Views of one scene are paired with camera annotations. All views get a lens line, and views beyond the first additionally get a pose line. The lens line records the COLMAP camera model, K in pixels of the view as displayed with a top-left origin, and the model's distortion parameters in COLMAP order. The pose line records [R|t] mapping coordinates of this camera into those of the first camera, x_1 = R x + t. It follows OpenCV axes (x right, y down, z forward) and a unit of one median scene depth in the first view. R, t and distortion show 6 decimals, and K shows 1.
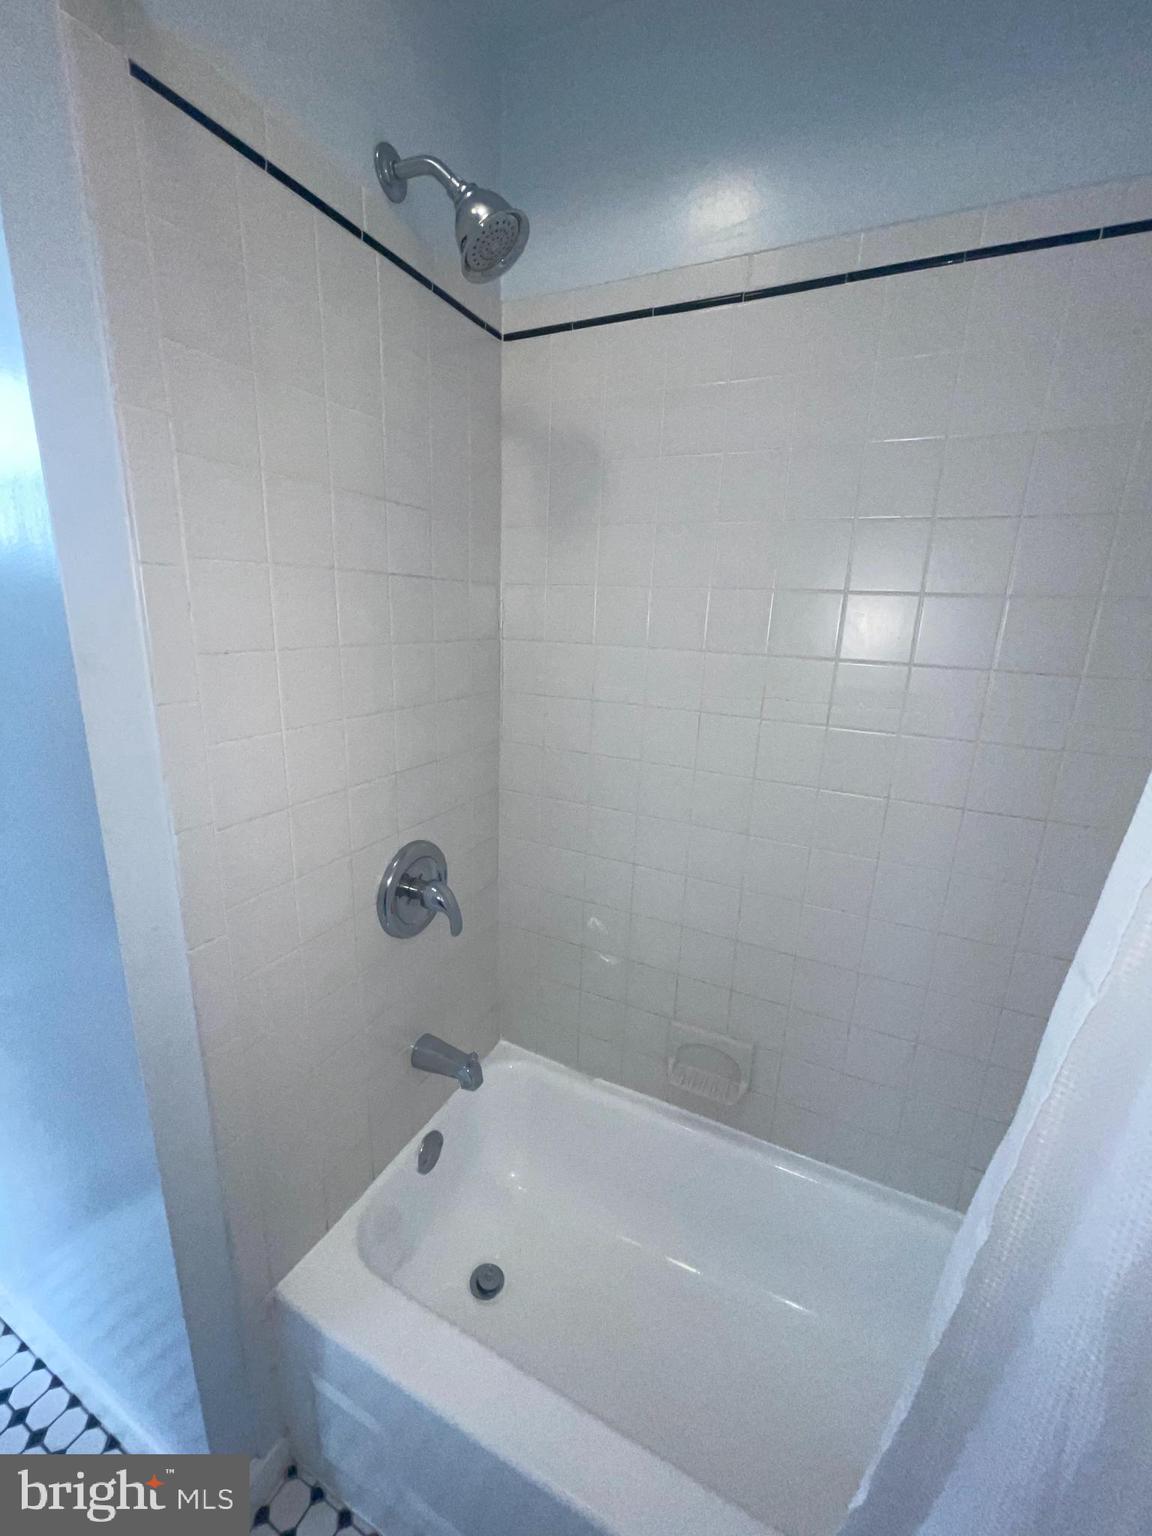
lens RADIAL K [[619.5, 0, 572.1], [0, 619.5, 763.8], [0, 0, 1]] dist [0.000736, -0.001254]
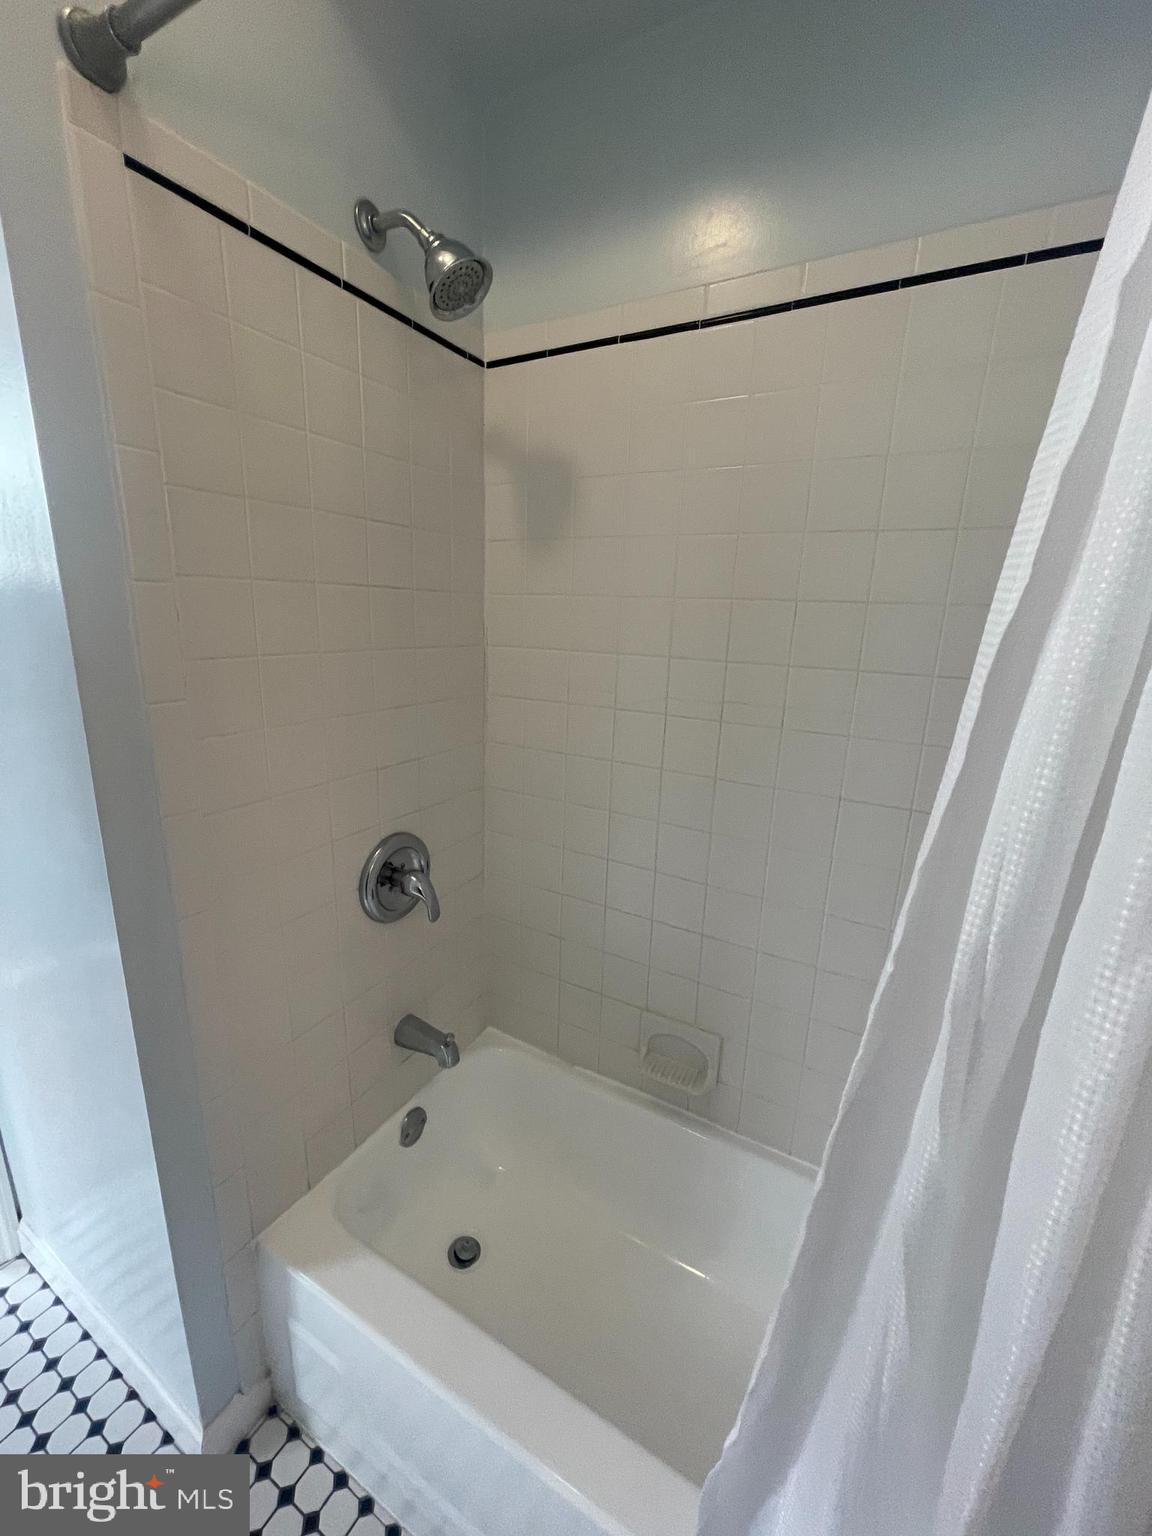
lens RADIAL K [[619.5, 0, 578.7], [0, 619.5, 768.8], [0, 0, 1]] dist [0.000736, -0.001254]
pose [[0.998086, 0.012373, -0.060585, 0.129057], [-0.013018, 0.999863, -0.010267, 0.020418], [0.060450, 0.011036, 0.998110, -0.061172]]
